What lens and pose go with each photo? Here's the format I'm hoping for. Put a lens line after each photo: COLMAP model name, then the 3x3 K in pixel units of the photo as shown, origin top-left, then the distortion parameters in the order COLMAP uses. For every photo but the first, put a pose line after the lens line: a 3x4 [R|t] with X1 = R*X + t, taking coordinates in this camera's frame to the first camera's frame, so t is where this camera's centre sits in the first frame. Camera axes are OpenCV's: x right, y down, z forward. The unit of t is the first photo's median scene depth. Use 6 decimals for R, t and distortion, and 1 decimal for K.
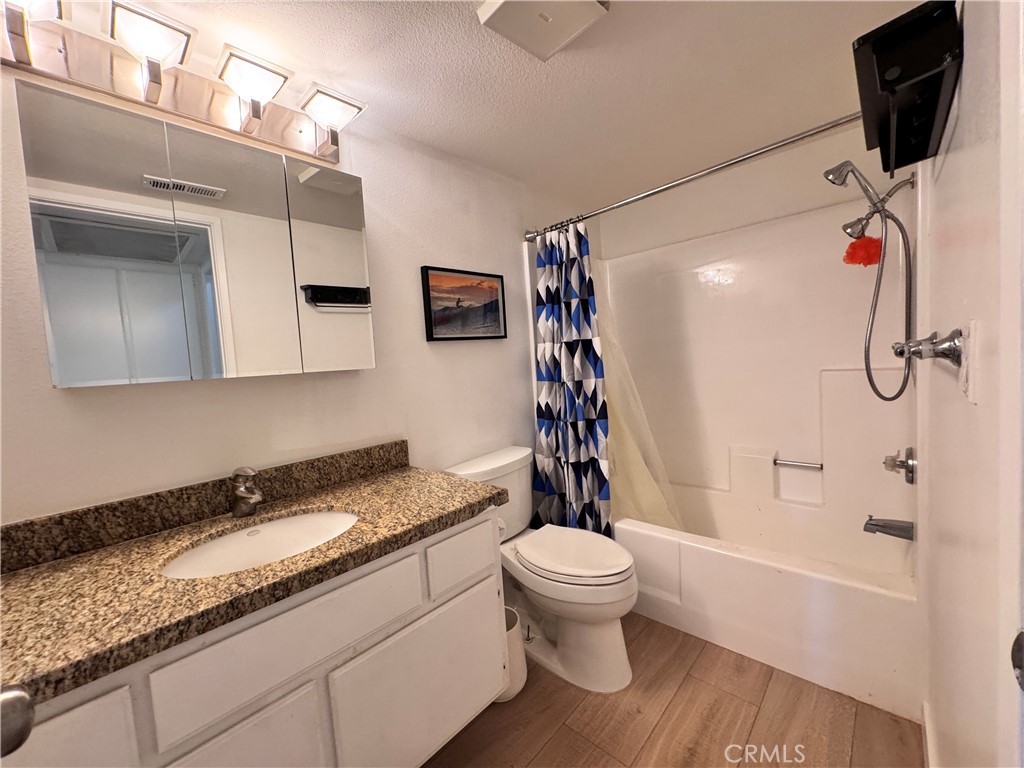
lens RADIAL K [[406.5, 0, 513.2], [0, 406.5, 386.0], [0, 0, 1]] dist [-0.001927, -0.000196]
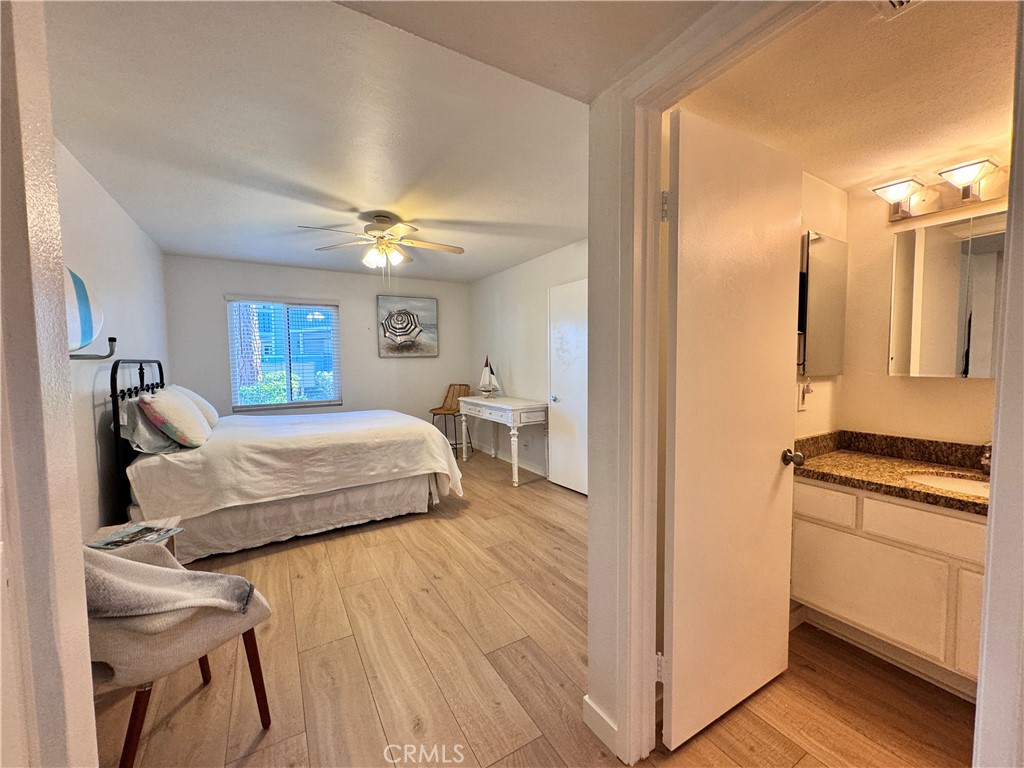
lens RADIAL K [[406.5, 0, 515.1], [0, 406.5, 384.9], [0, 0, 1]] dist [-0.001927, -0.000196]
pose [[-0.272856, 0.126328, -0.953725, 1.351951], [-0.036455, 0.989272, 0.141466, -0.162559], [0.961364, 0.073367, -0.265323, -0.296588]]
